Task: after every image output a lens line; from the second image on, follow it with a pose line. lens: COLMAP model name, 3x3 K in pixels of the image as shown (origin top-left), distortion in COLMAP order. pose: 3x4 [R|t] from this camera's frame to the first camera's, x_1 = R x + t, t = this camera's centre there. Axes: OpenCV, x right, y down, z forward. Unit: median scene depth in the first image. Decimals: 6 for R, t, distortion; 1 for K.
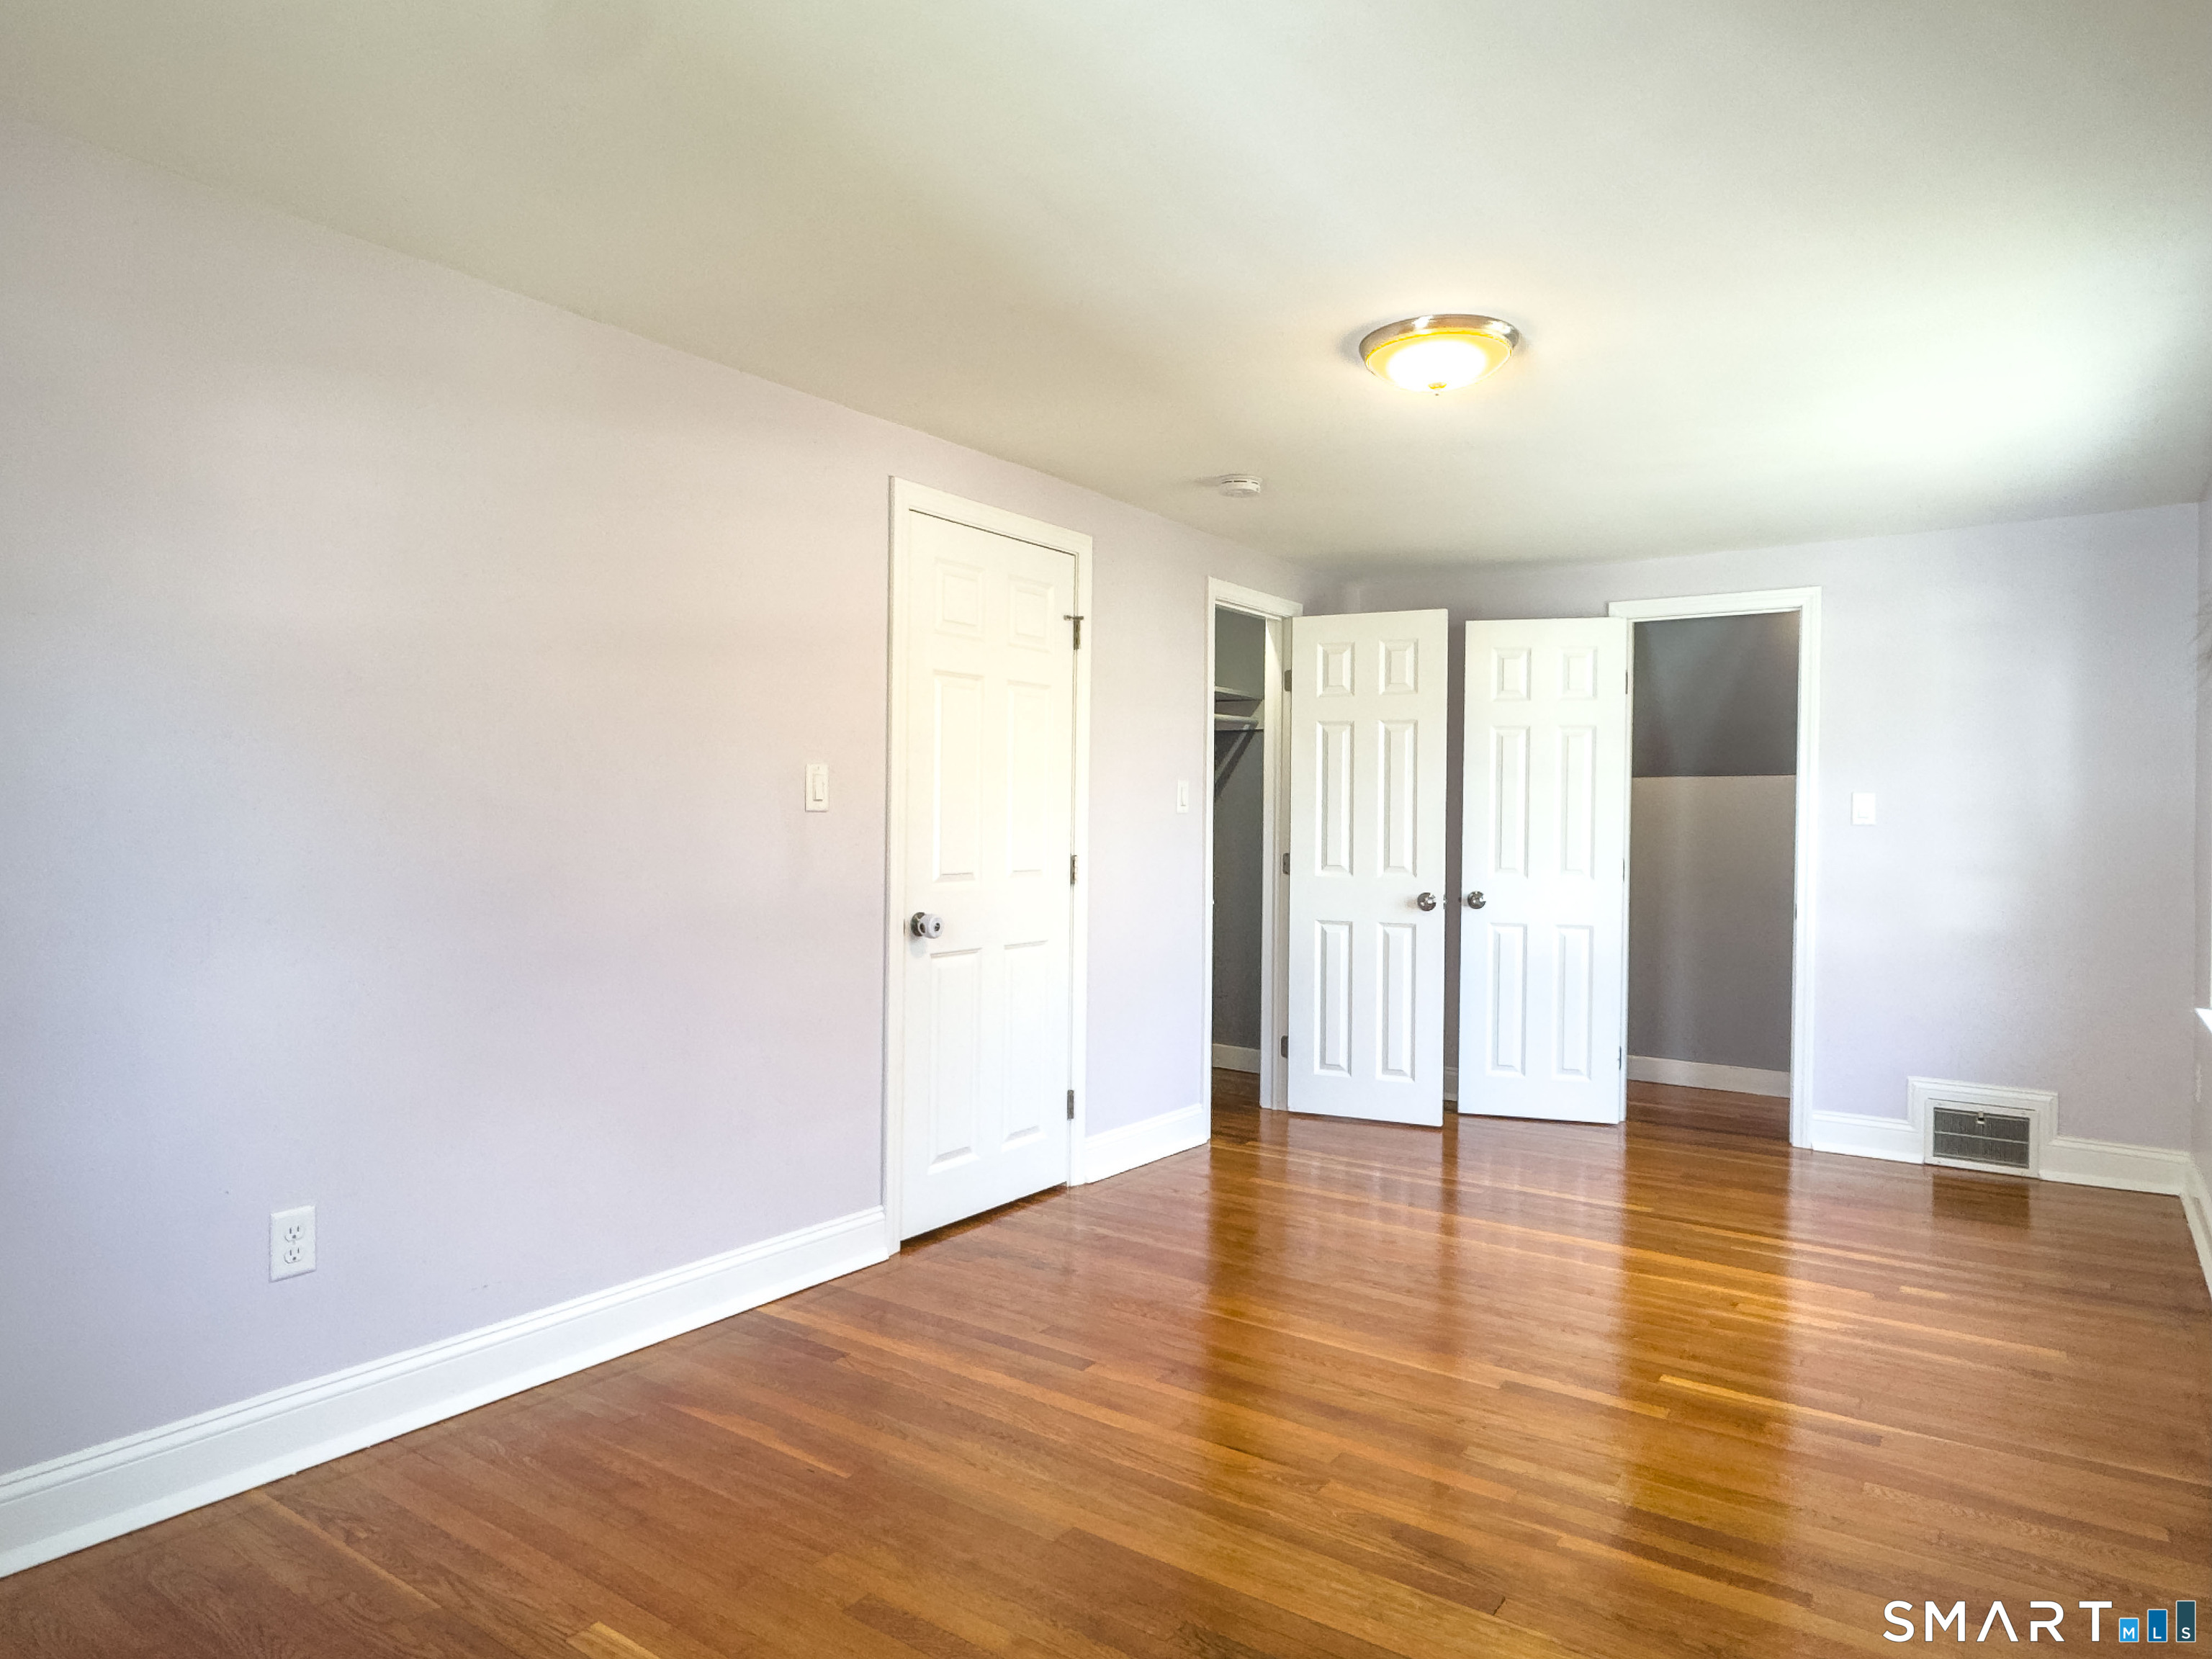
lens RADIAL K [[1356.4, 0, 1114.1], [0, 1356.4, 827.2], [0, 0, 1]] dist [0.004434, -0.002666]
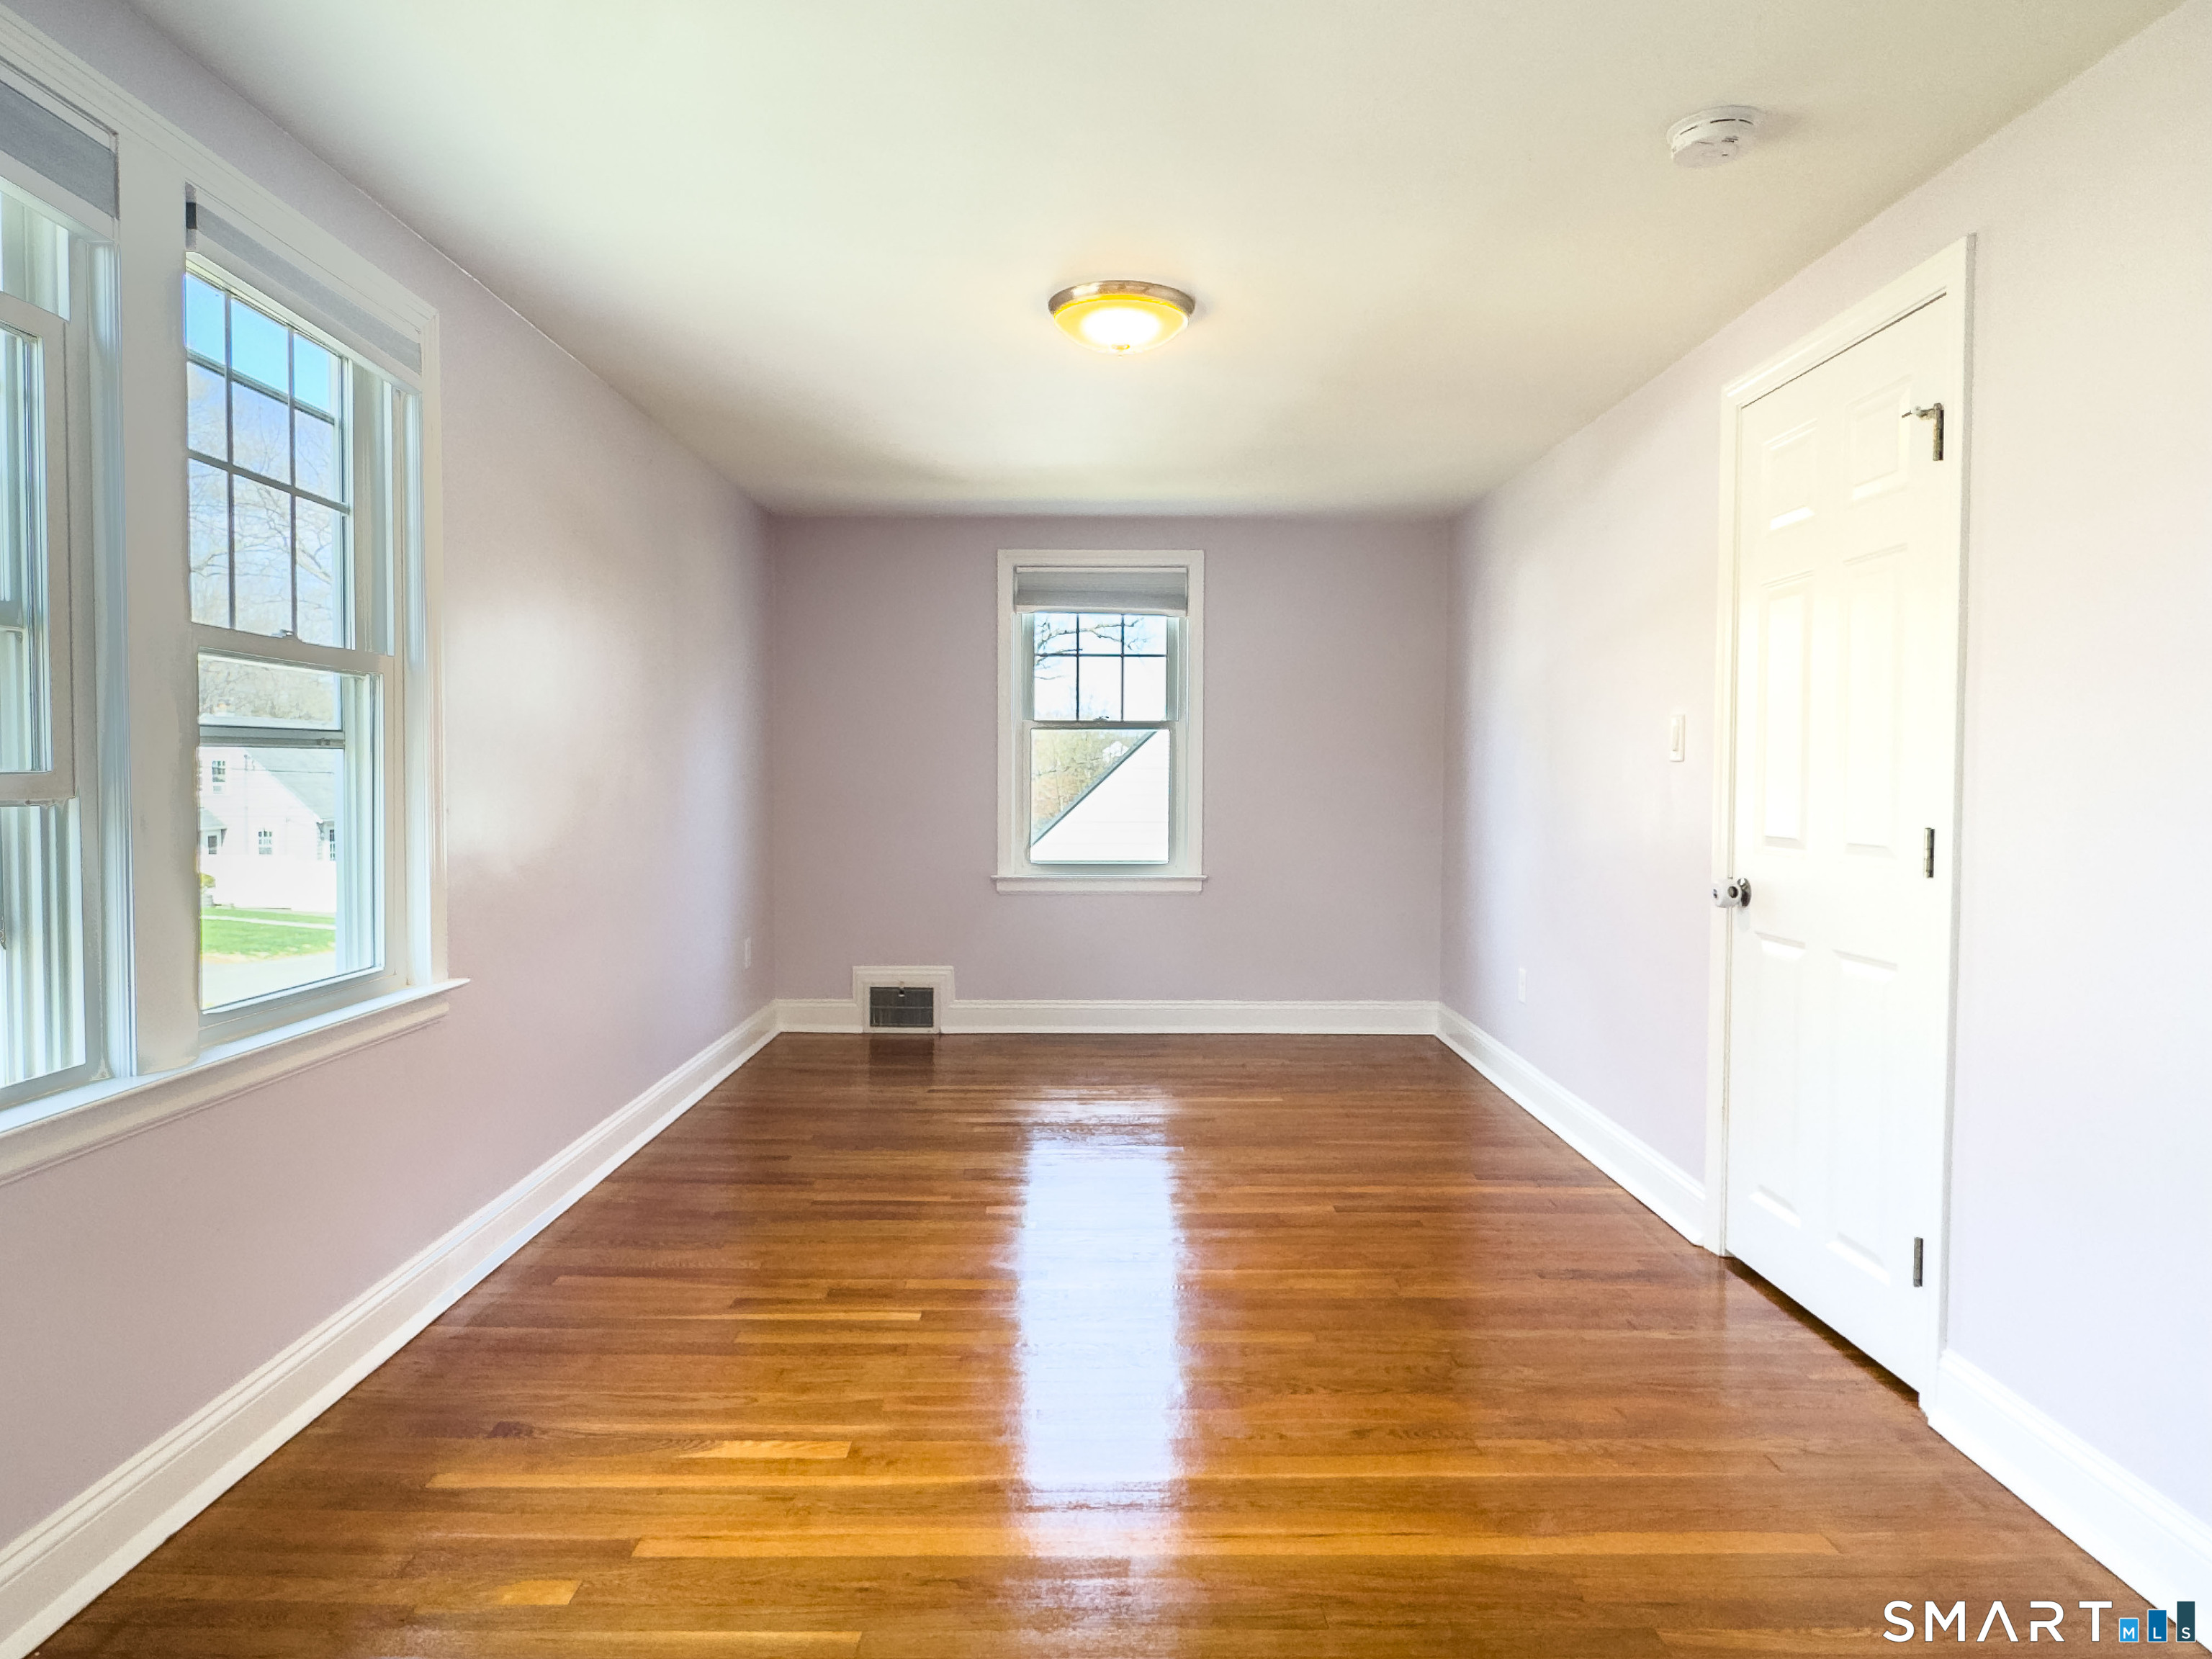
lens RADIAL K [[1356.4, 0, 1107.8], [0, 1356.4, 829.3], [0, 0, 1]] dist [0.004434, -0.002666]
pose [[-0.815957, 0.010079, -0.578025, 0.726333], [-0.021176, 0.998656, 0.047306, -0.000409], [0.577724, 0.050840, -0.814647, 1.576173]]
